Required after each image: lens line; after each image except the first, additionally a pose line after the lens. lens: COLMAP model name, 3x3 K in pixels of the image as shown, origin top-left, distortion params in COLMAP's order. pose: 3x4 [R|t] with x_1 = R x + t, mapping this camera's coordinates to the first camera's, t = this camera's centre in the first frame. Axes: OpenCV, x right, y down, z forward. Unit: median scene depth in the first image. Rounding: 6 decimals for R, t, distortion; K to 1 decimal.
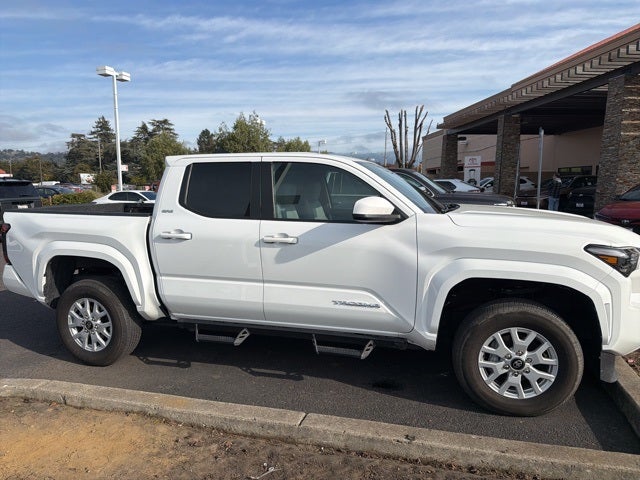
lens RADIAL K [[453.8, 0, 322.7], [0, 453.8, 237.1], [0, 0, 1]] dist [0.041182, -0.053944]
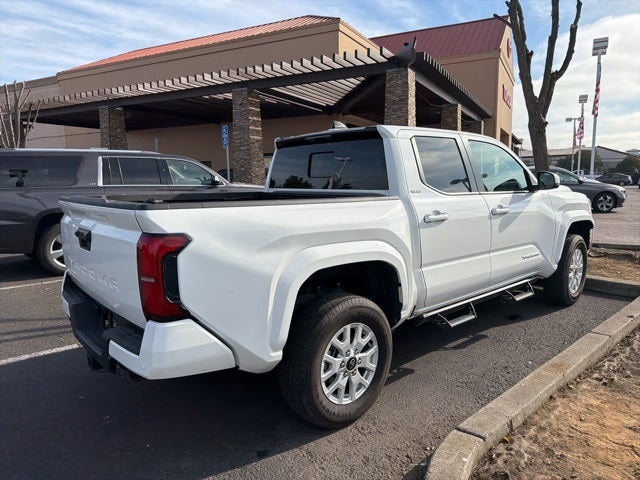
lens RADIAL K [[453.8, 0, 322.7], [0, 453.8, 237.1], [0, 0, 1]] dist [0.041182, -0.053944]
pose [[0.513902, -0.111331, 0.850594, -1.144709], [0.108958, 0.991983, 0.064007, -0.044081], [-0.850901, 0.059786, 0.521912, 0.707583]]
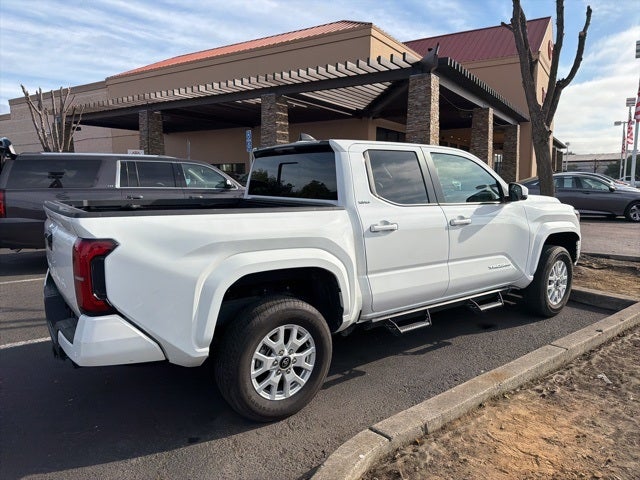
lens RADIAL K [[453.8, 0, 322.7], [0, 453.8, 237.1], [0, 0, 1]] dist [0.041182, -0.053944]
pose [[0.589798, -0.093694, 0.802097, -1.093128], [0.088861, 0.994745, 0.050857, -0.039787], [-0.802647, 0.041280, 0.595024, 0.538465]]
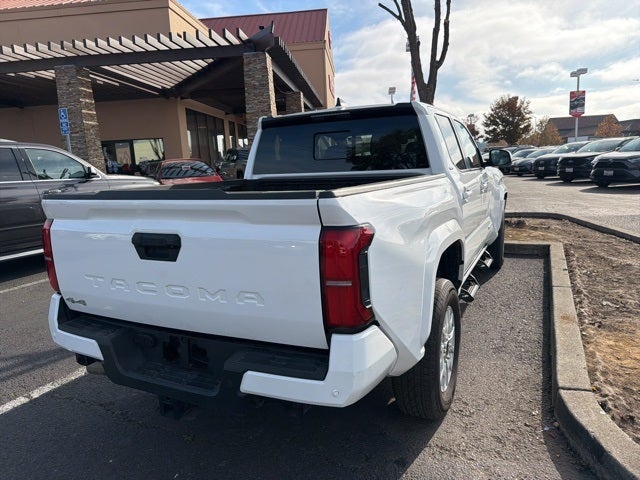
lens RADIAL K [[453.8, 0, 322.7], [0, 453.8, 237.1], [0, 0, 1]] dist [0.041182, -0.053944]
pose [[0.146088, -0.163683, 0.975636, -1.211083], [0.159651, 0.977190, 0.140038, -0.087535], [-0.976304, 0.135303, 0.168888, 1.097817]]
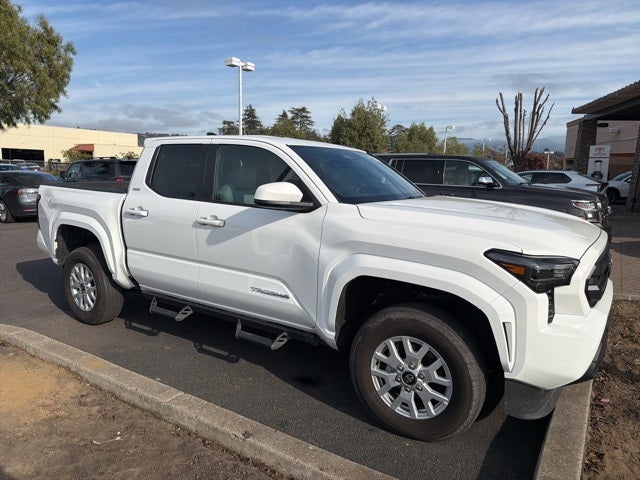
lens RADIAL K [[453.8, 0, 322.7], [0, 453.8, 237.1], [0, 0, 1]] dist [0.041182, -0.053944]
pose [[0.956819, 0.071945, -0.281640, 0.385808], [-0.064316, 0.997271, 0.036251, -0.011335], [0.283479, -0.016572, 0.958835, 0.090960]]
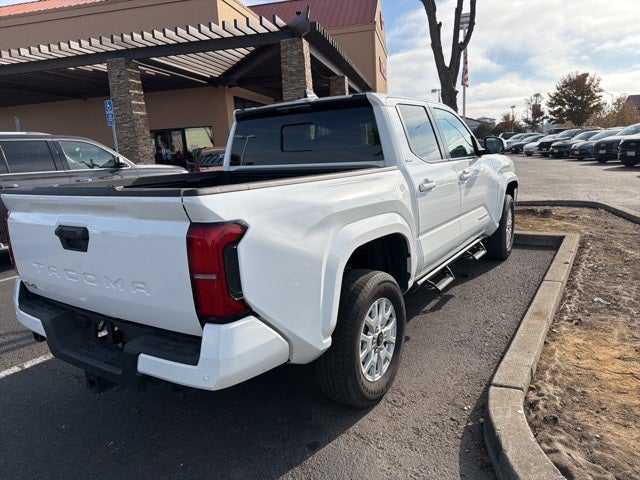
lens RADIAL K [[454.8, 0, 323.3], [0, 454.8, 239.5], [0, 0, 1]] dist [0.039333, -0.059833]
pose [[0.269896, -0.197612, 0.942394, -1.191978], [0.166685, 0.973527, 0.156403, -0.070866], [-0.948353, 0.114870, 0.295689, 0.910641]]
